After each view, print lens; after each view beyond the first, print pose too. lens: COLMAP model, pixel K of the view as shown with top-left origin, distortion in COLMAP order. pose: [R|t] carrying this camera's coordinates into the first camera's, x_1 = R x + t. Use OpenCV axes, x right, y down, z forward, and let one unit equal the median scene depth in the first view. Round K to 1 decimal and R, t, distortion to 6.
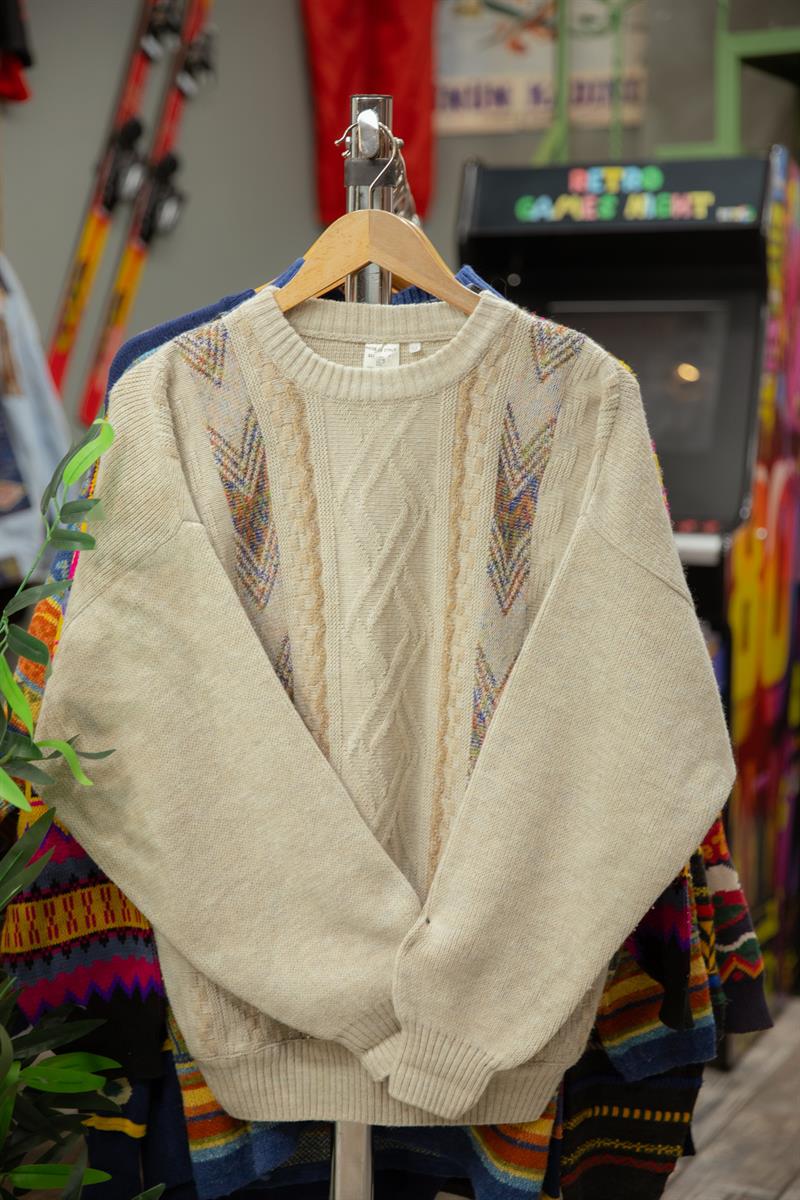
lens RADIAL K [[1968.4, 0, 399.5], [0, 1968.4, 603.3], [0, 0, 1]] dist [0.095114, 0.000000]
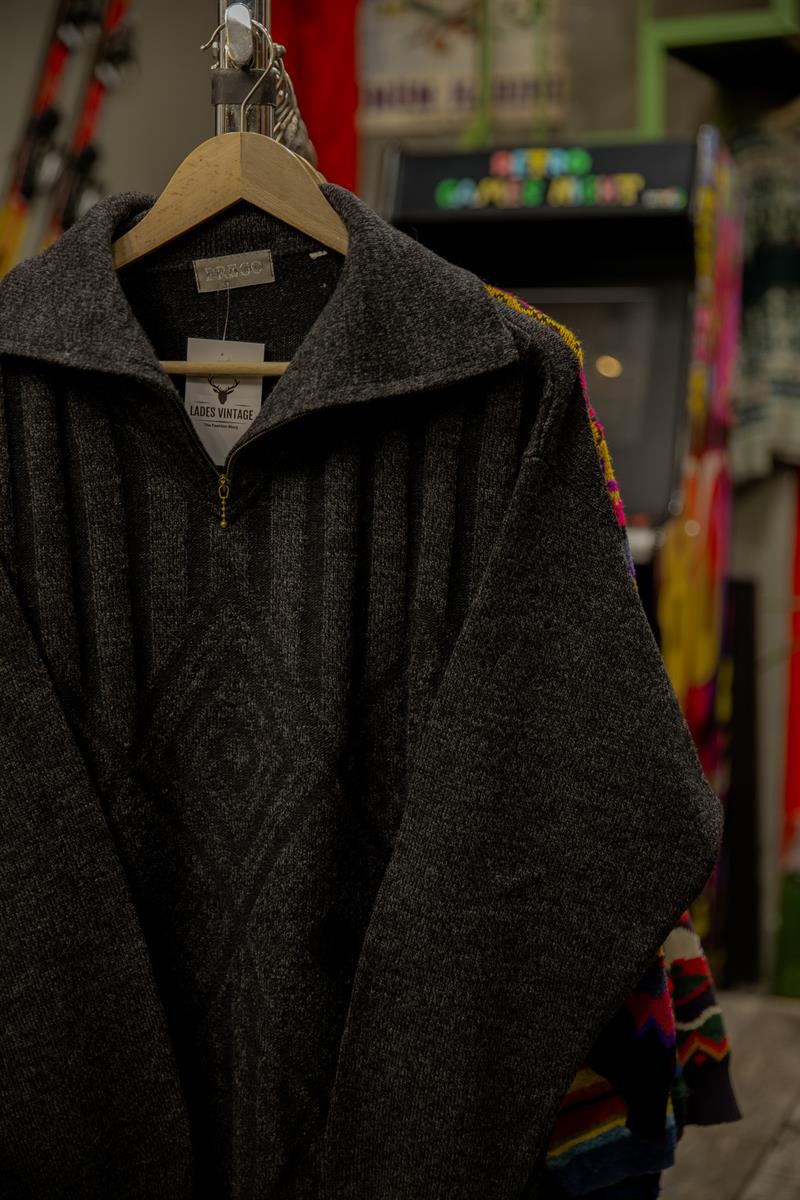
lens RADIAL K [[1823.5, 0, 400.4], [0, 1823.5, 596.5], [0, 0, 1]] dist [0.092505, 0.000000]
pose [[0.999393, -0.007375, 0.034039, 0.019649], [0.007207, 0.999961, 0.005035, -0.015725], [-0.034075, -0.004787, 0.999408, 0.242308]]
